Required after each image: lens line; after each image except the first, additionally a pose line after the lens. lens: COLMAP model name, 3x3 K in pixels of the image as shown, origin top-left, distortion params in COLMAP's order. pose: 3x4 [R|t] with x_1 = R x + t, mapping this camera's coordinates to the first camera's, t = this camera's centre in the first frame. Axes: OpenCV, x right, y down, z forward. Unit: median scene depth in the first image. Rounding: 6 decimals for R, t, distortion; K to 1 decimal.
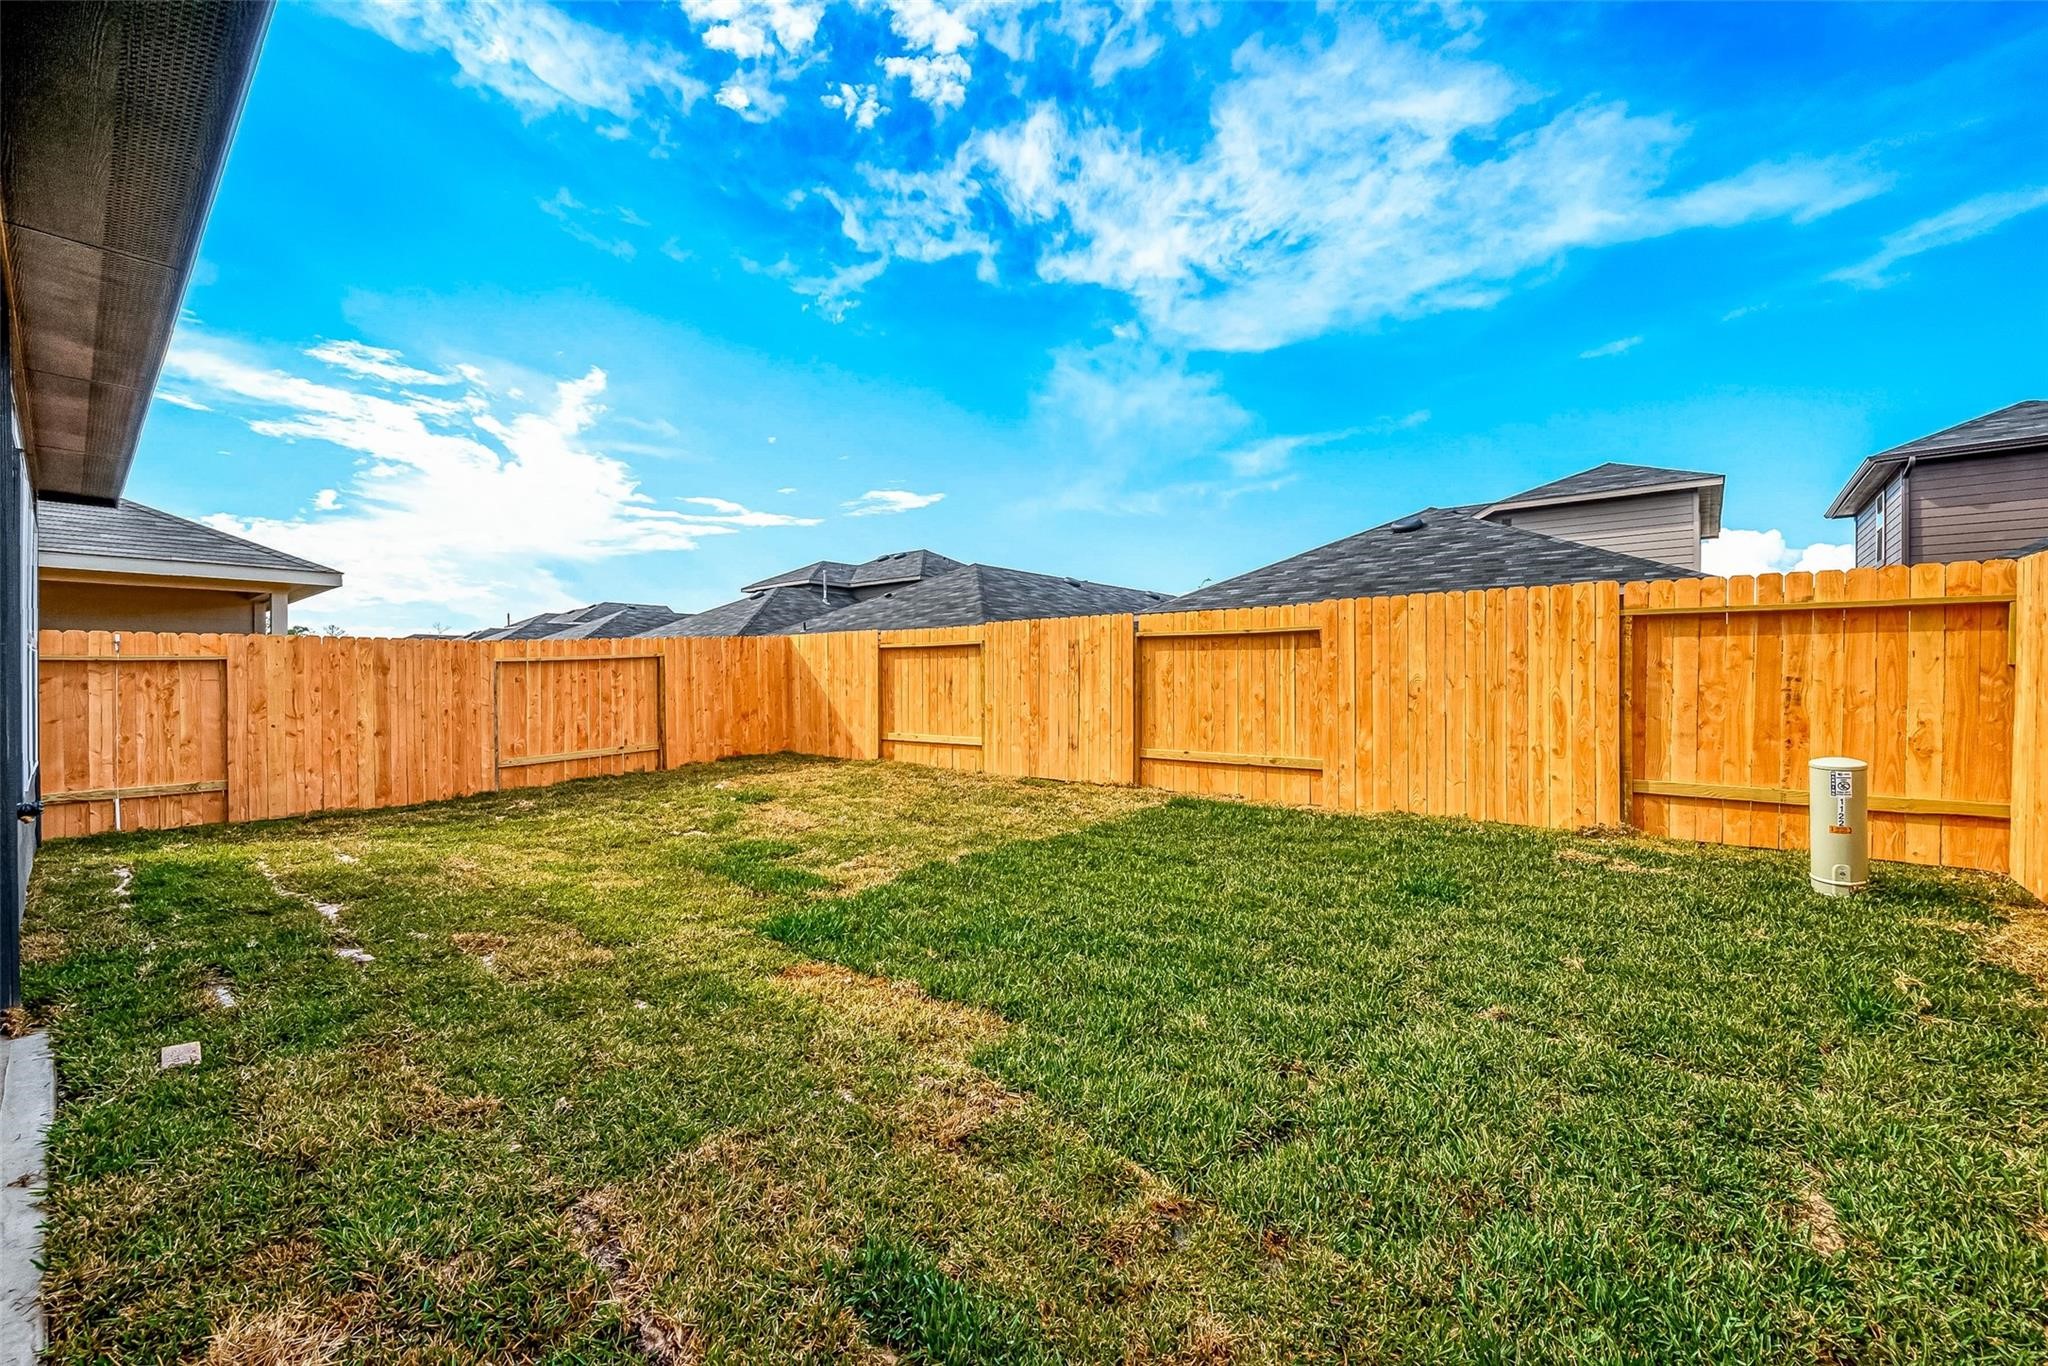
lens RADIAL K [[827.5, 0, 1021.3], [0, 827.5, 683.6], [0, 0, 1]] dist [0.002096, 0.001054]
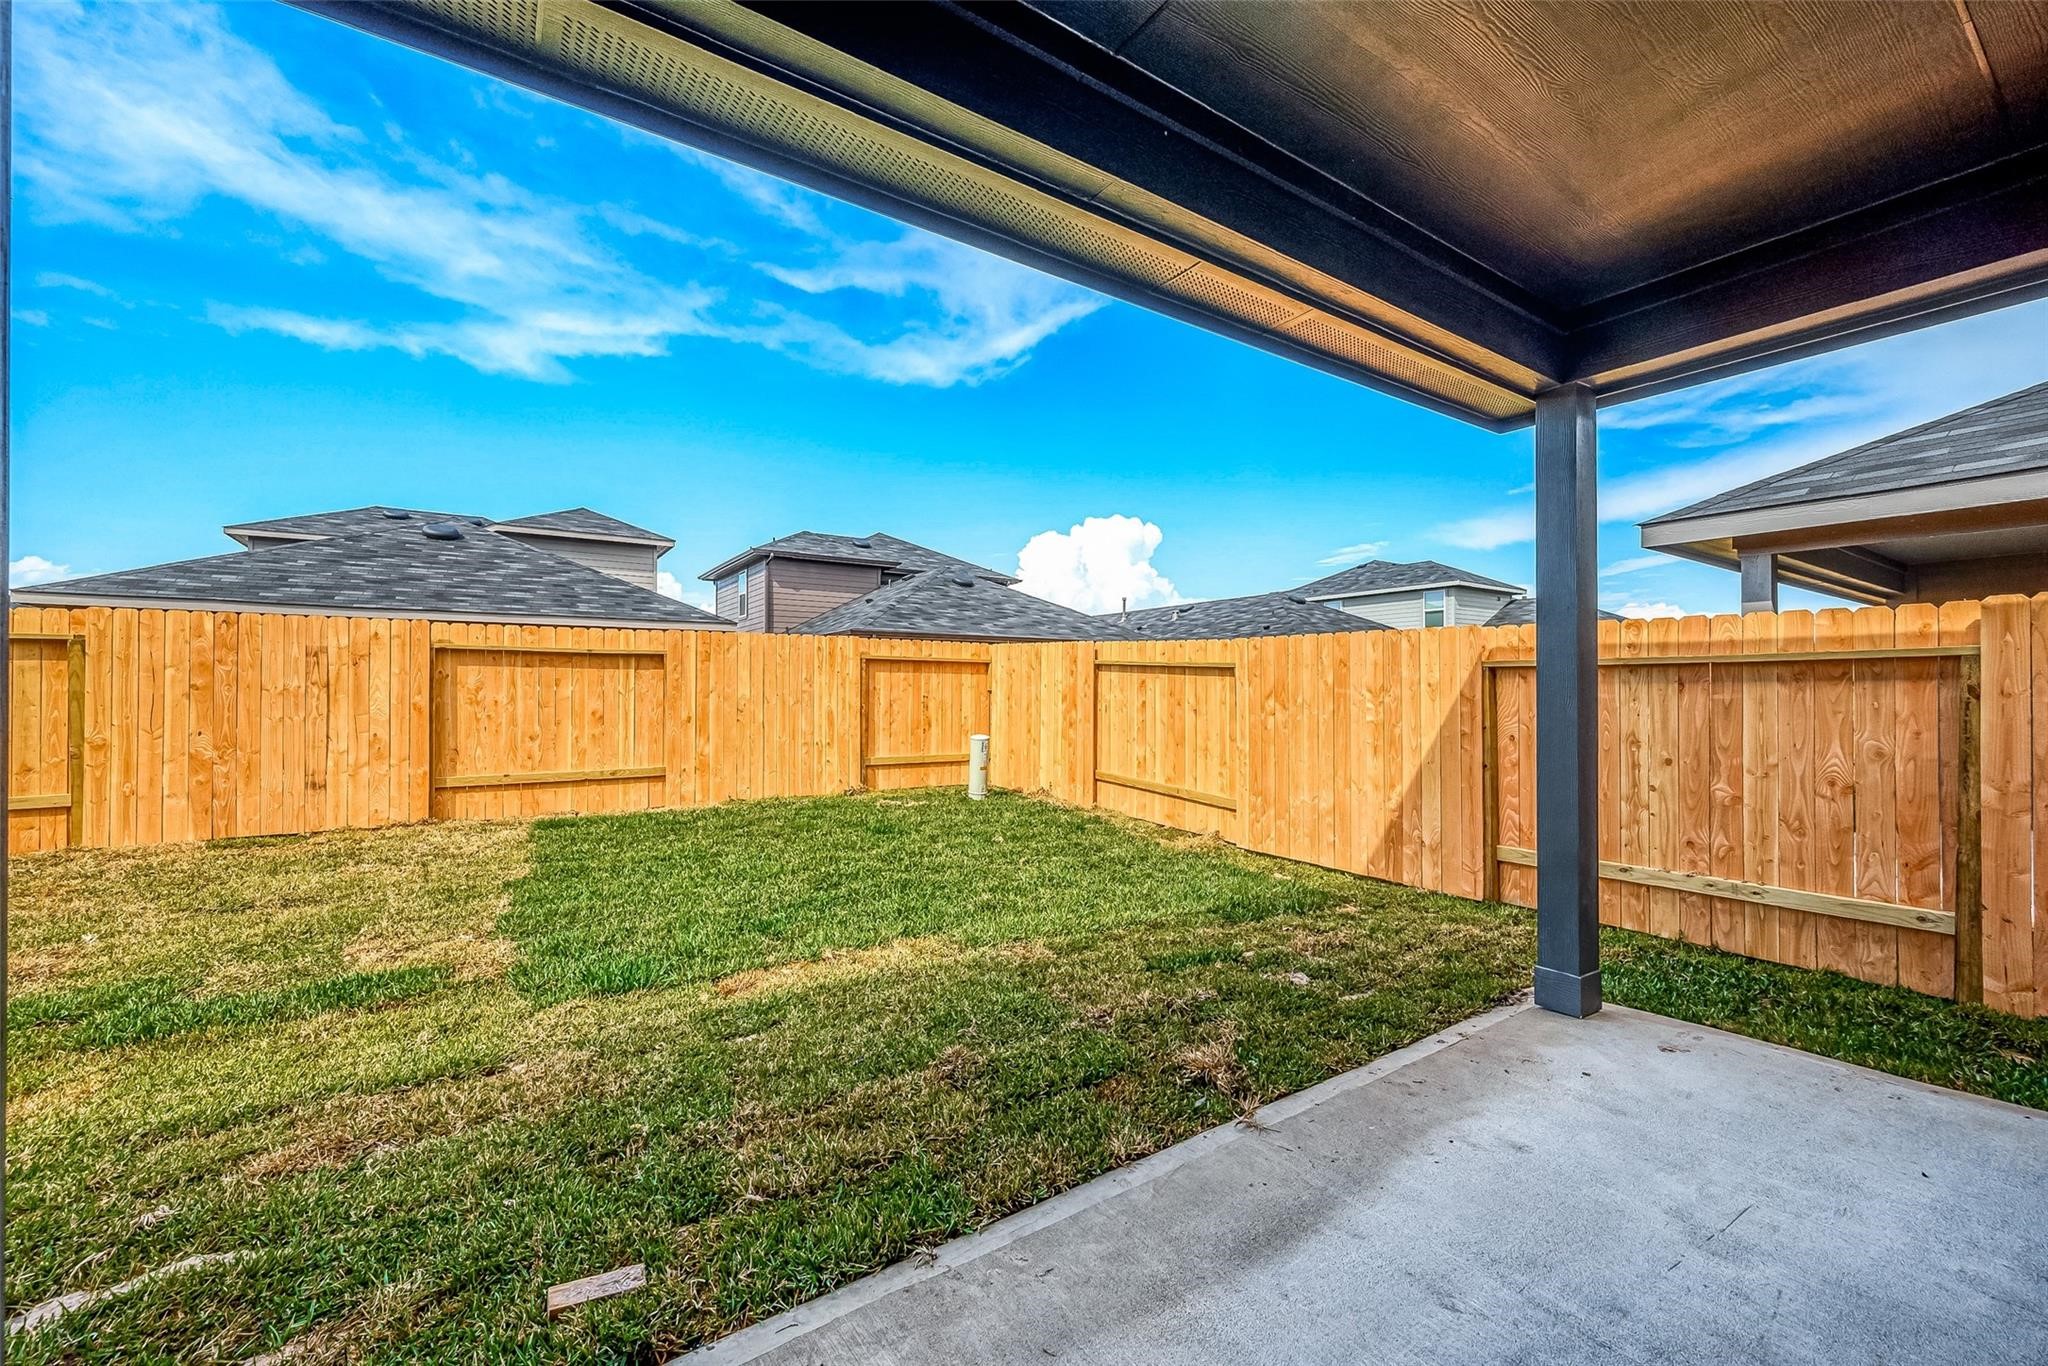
lens RADIAL K [[827.5, 0, 1036.2], [0, 827.5, 684.9], [0, 0, 1]] dist [0.002096, 0.001054]
pose [[0.265858, 0.010014, 0.963960, -0.573647], [0.001855, 0.999939, -0.010899, -0.008098], [-0.964010, 0.004685, 0.265824, 0.177091]]
